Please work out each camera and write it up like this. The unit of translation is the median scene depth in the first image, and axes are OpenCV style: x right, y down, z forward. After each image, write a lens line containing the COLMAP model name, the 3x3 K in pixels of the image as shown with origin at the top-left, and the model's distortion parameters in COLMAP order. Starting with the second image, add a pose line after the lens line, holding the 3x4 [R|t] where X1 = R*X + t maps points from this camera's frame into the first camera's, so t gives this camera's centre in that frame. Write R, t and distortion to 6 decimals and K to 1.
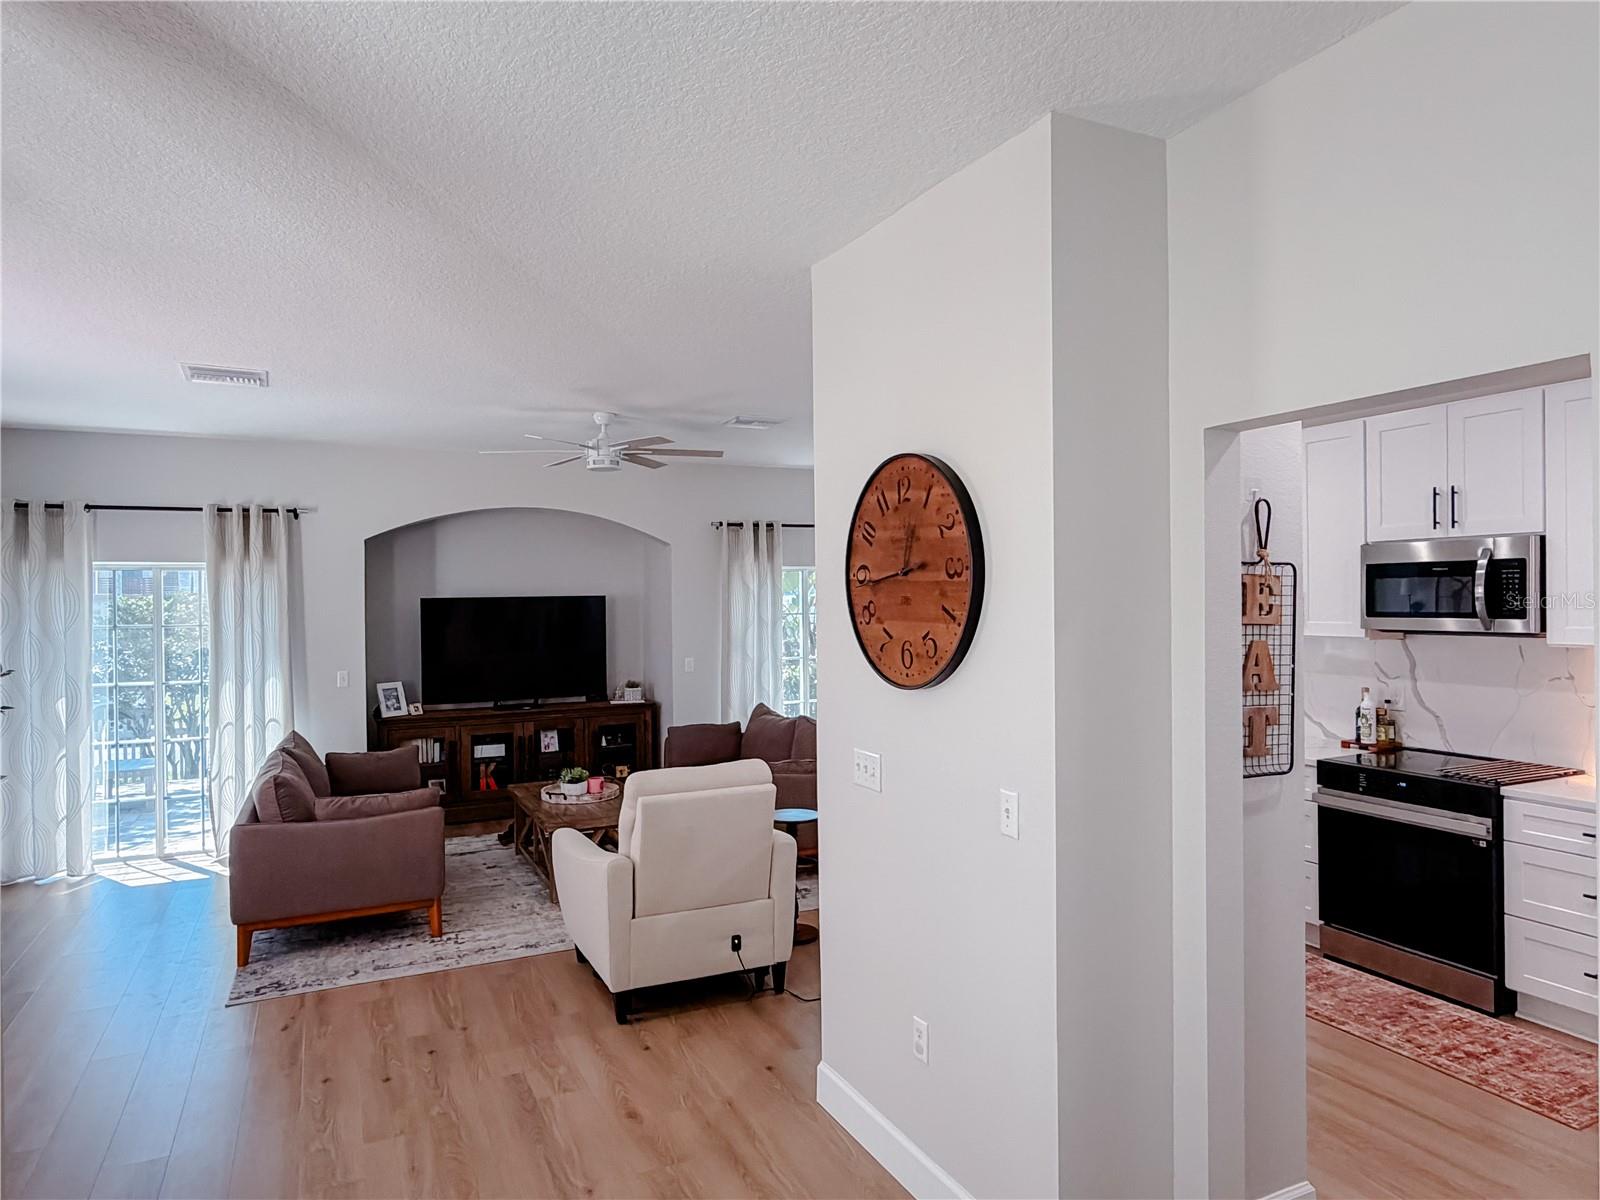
lens RADIAL K [[988.7, 0, 797.0], [0, 988.7, 600.9], [0, 0, 1]] dist [-0.002762, 0.002326]
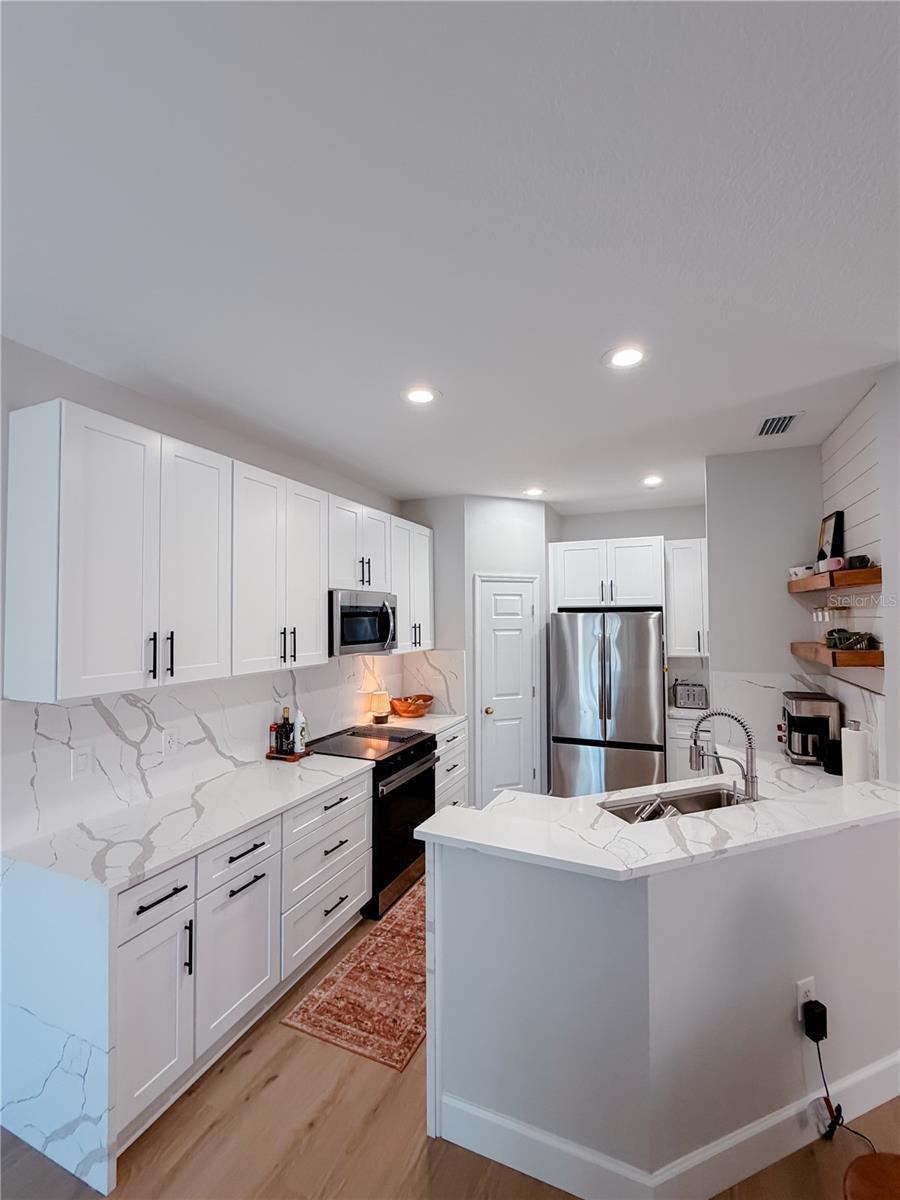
lens RADIAL K [[527.4, 0, 451.5], [0, 527.4, 600.0], [0, 0, 1]] dist [0.000882, -0.000380]
pose [[-0.662059, 0.038624, 0.748456, -0.040661], [0.015733, 0.999167, -0.037645, -0.015485], [-0.749286, -0.013147, -0.662116, 1.311097]]
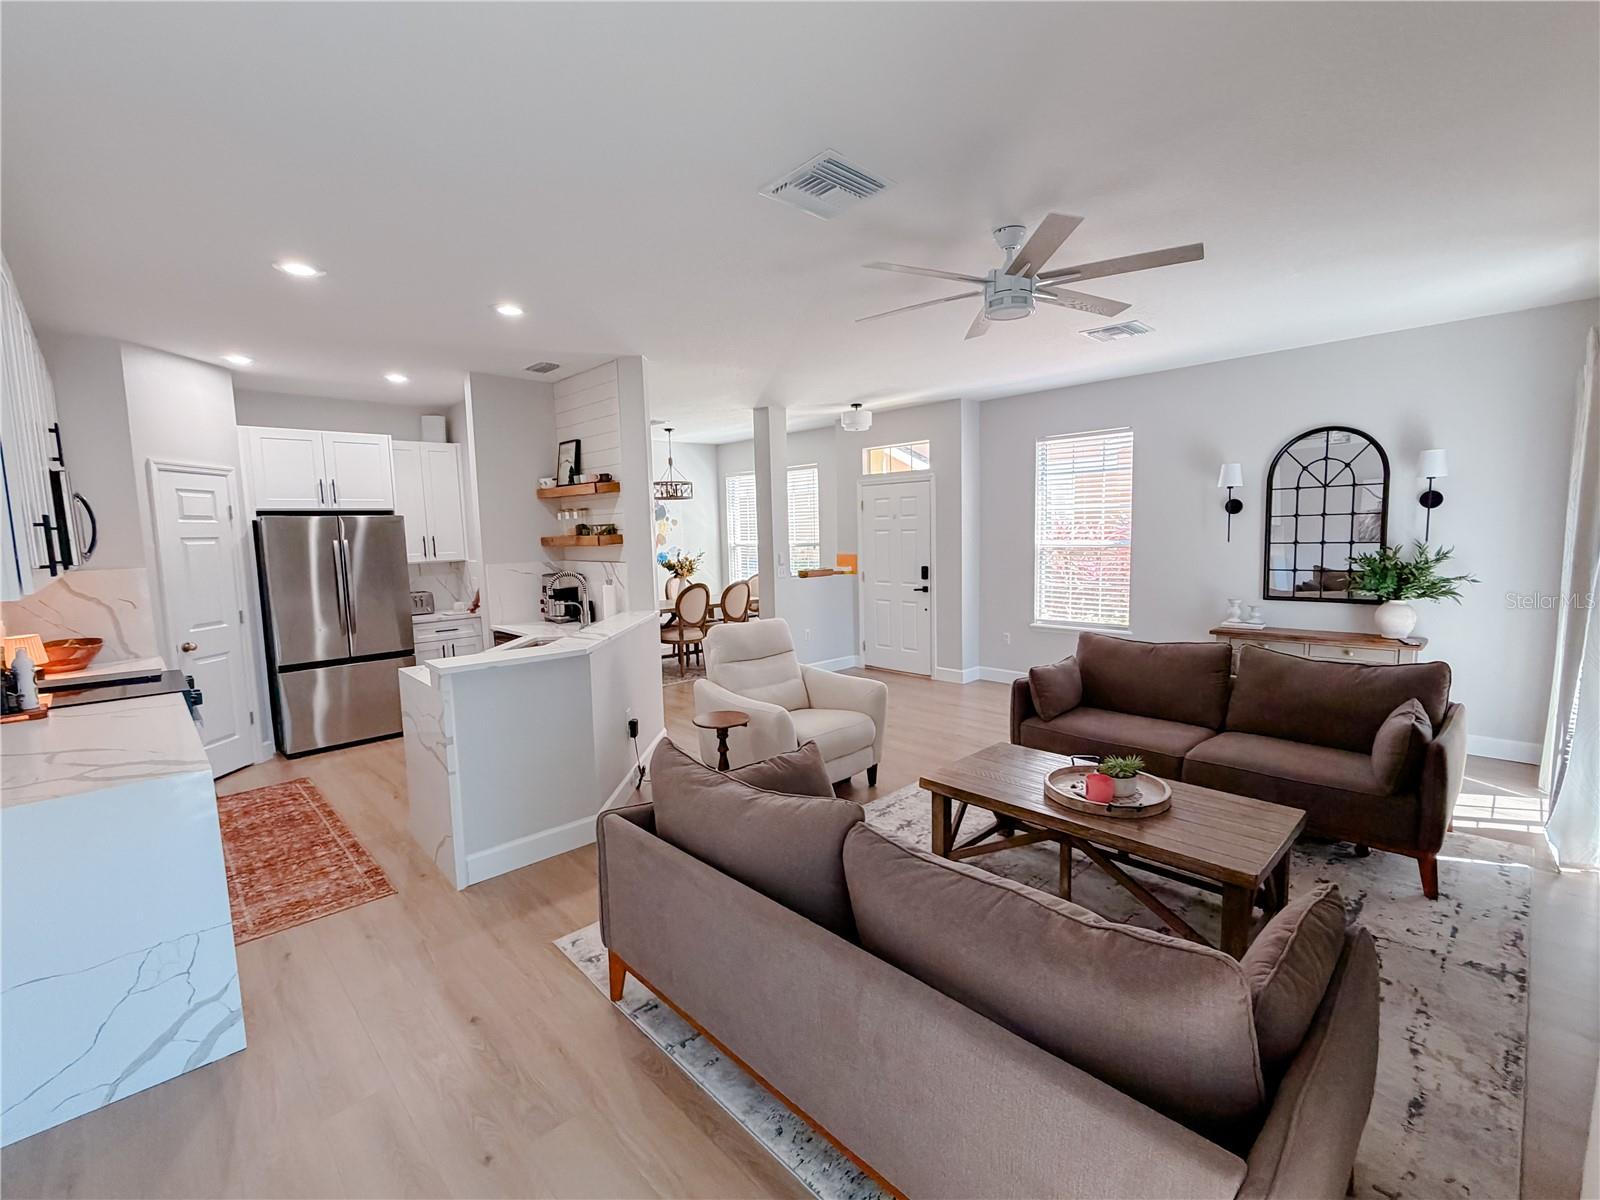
lens RADIAL K [[704.1, 0, 800.0], [0, 704.1, 600.0], [0, 0, 1]] dist [0.000109, -0.000225]
pose [[-0.947072, 0.067619, -0.313818, 0.147588], [0.035066, 0.993506, 0.108245, 0.013002], [0.319100, 0.091511, -0.943293, 1.779032]]
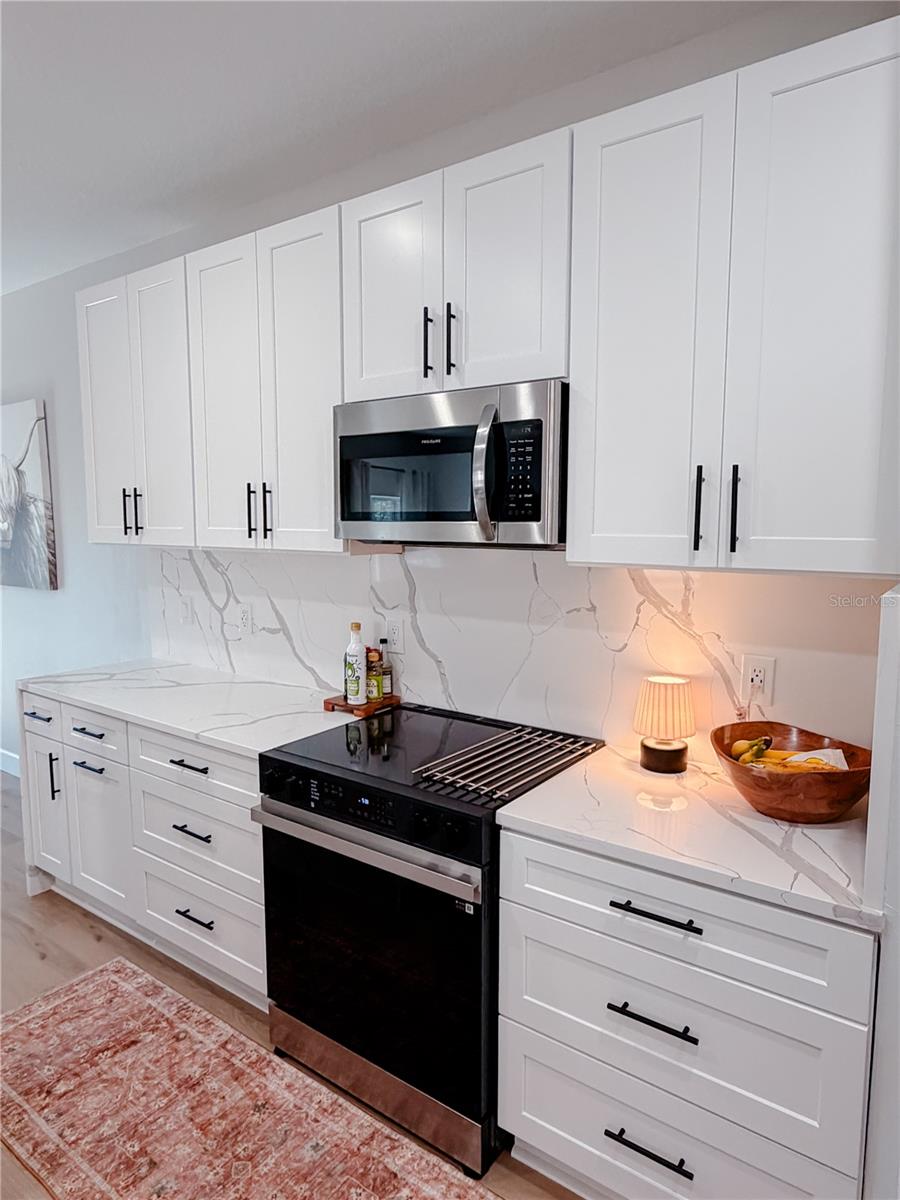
lens RADIAL K [[741.5, 0, 452.6], [0, 741.5, 598.9], [0, 0, 1]] dist [-0.002762, 0.002326]
pose [[0.876677, -0.041168, 0.479315, 0.395007], [-0.009262, 0.994703, 0.102375, 0.016547], [-0.480991, -0.094189, 0.871651, 0.523879]]
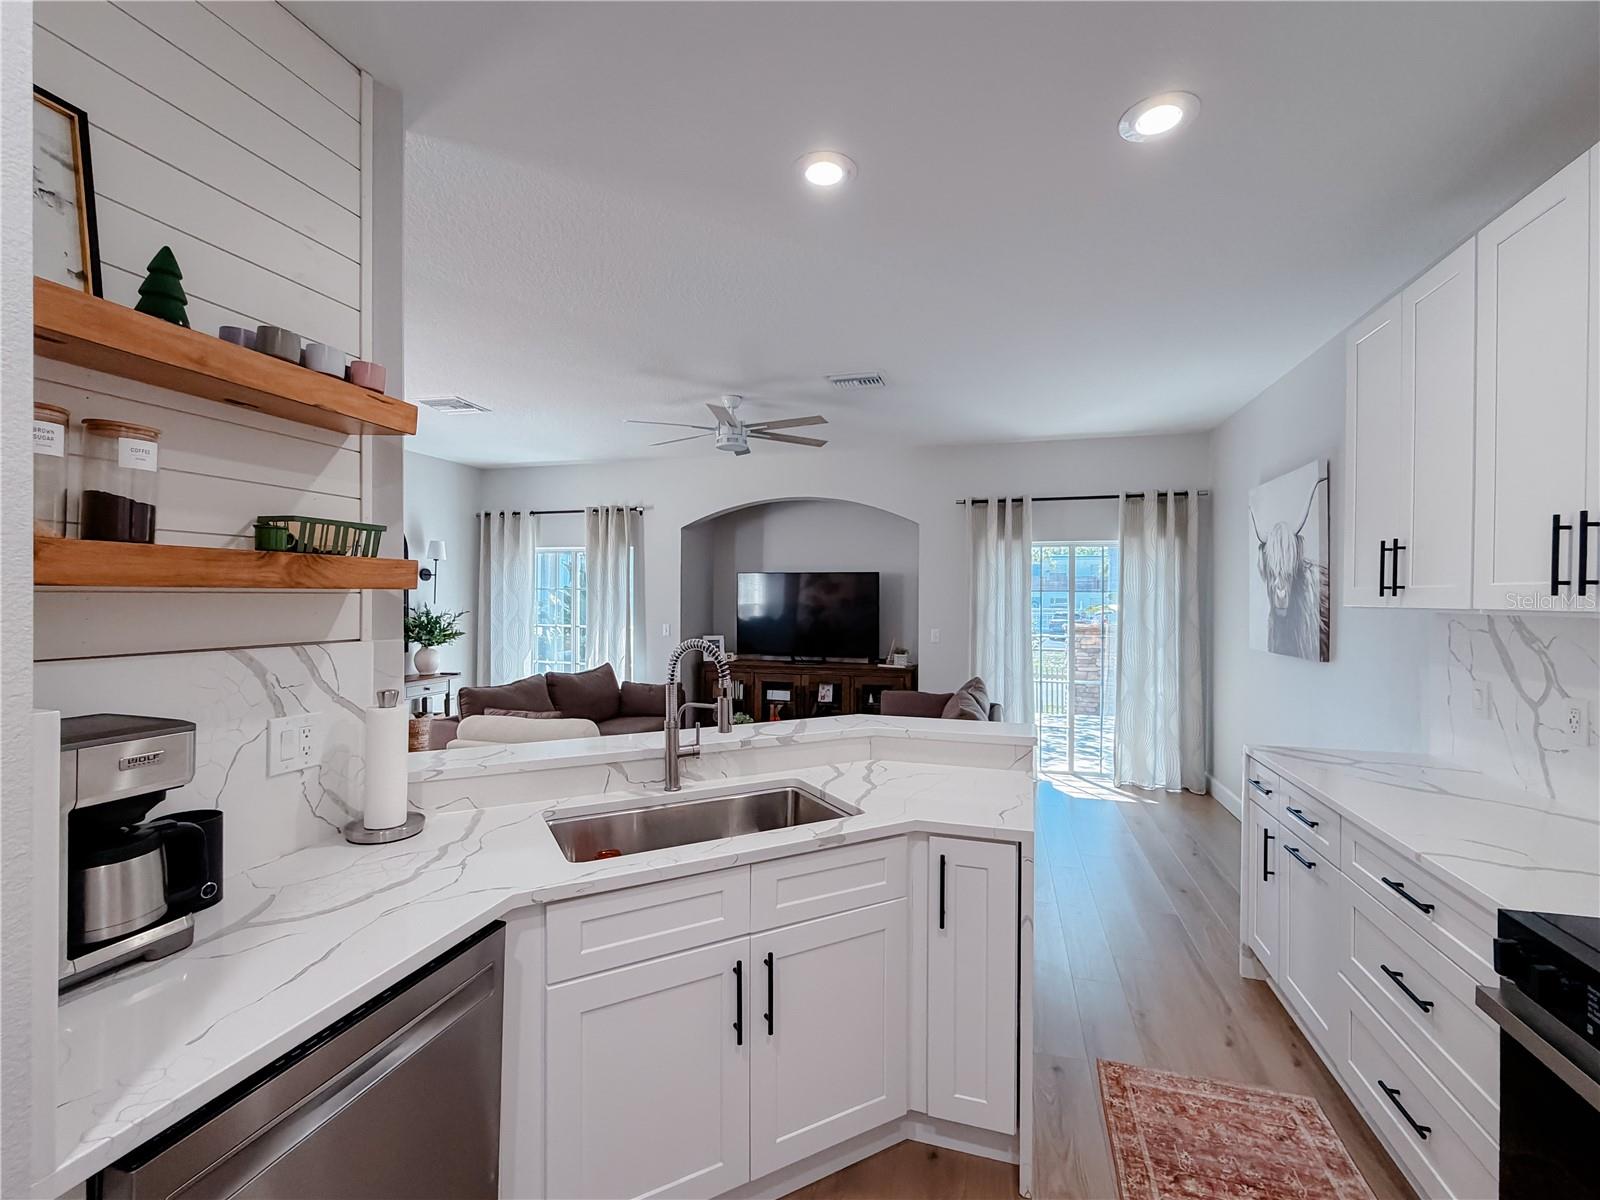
lens RADIAL K [[703.2, 0, 798.8], [0, 703.2, 598.9], [0, 0, 1]] dist [0.000882, -0.000380]
pose [[0.749945, 0.019300, -0.661218, 0.474955], [-0.017186, 0.999805, 0.009690, 0.033686], [0.661277, 0.004097, 0.750131, 0.562489]]
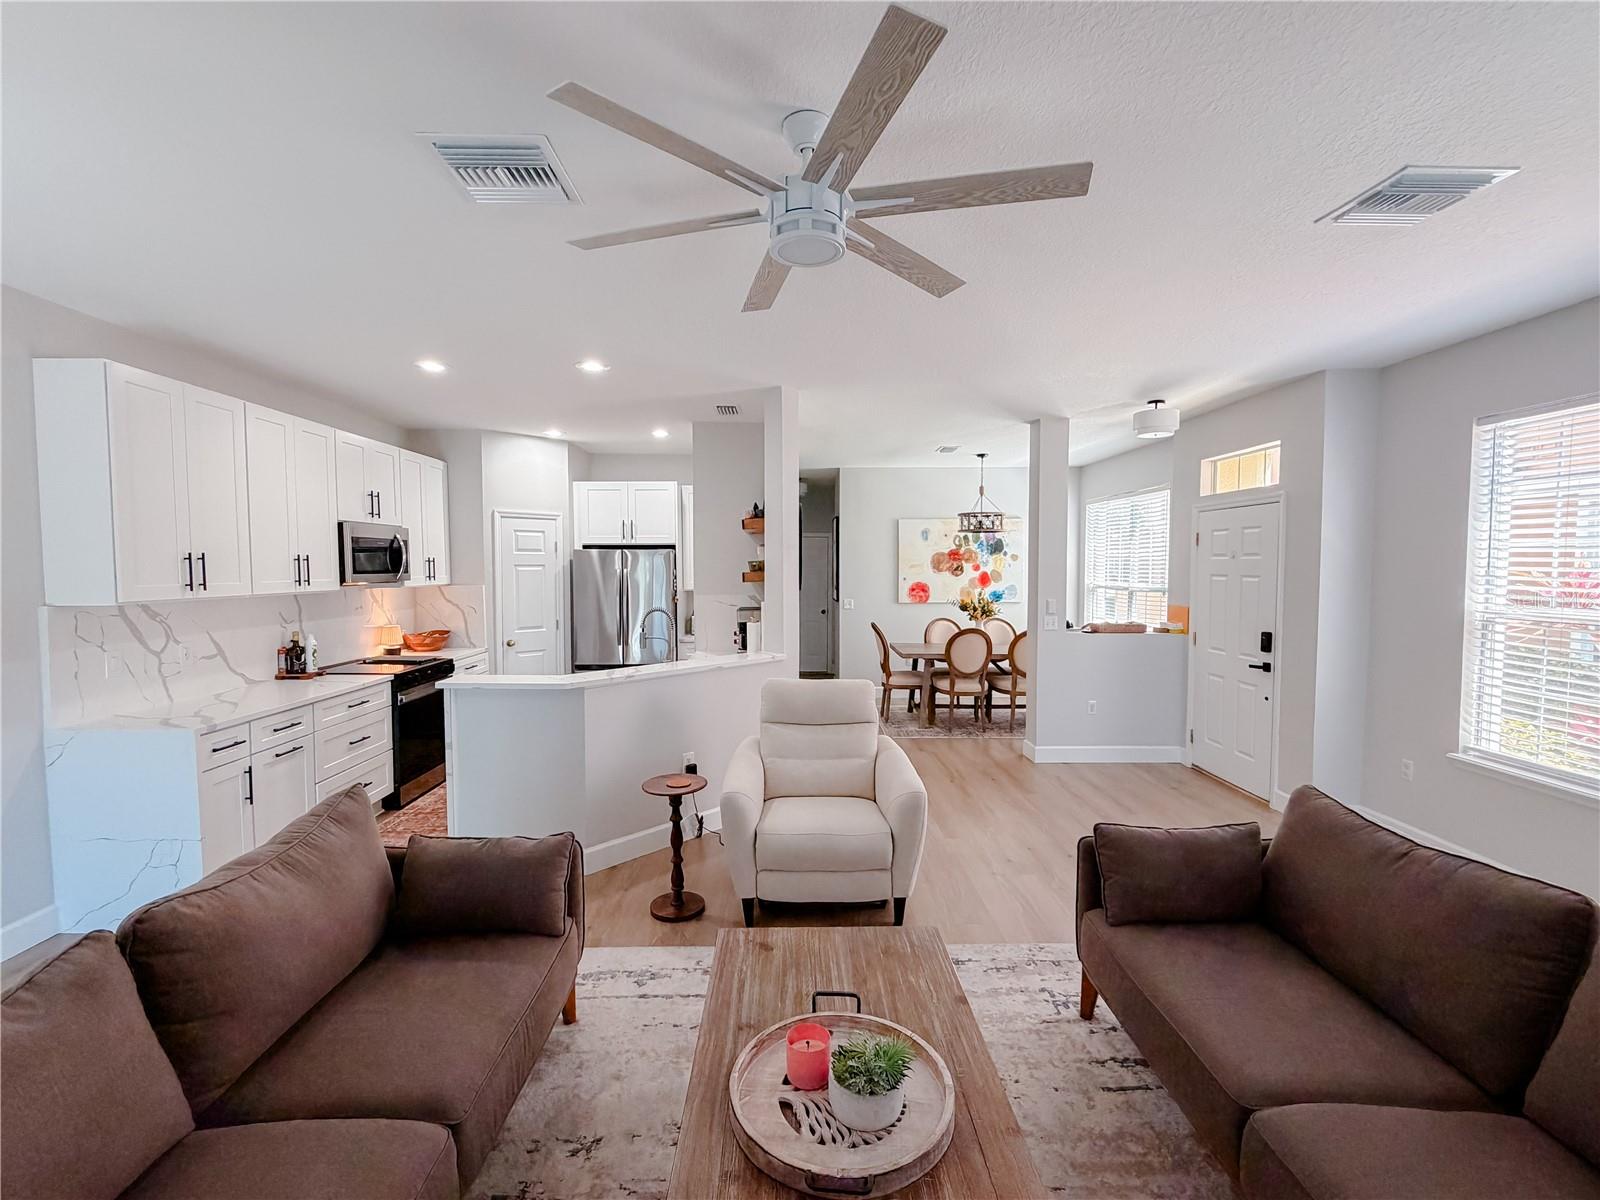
lens RADIAL K [[704.1, 0, 800.0], [0, 704.1, 600.0], [0, 0, 1]] dist [0.000109, -0.000225]
pose [[-0.911496, -0.007984, 0.411231, -0.399282], [0.013071, 0.998744, 0.048360, 0.012349], [-0.411101, 0.049455, -0.910247, 1.600581]]
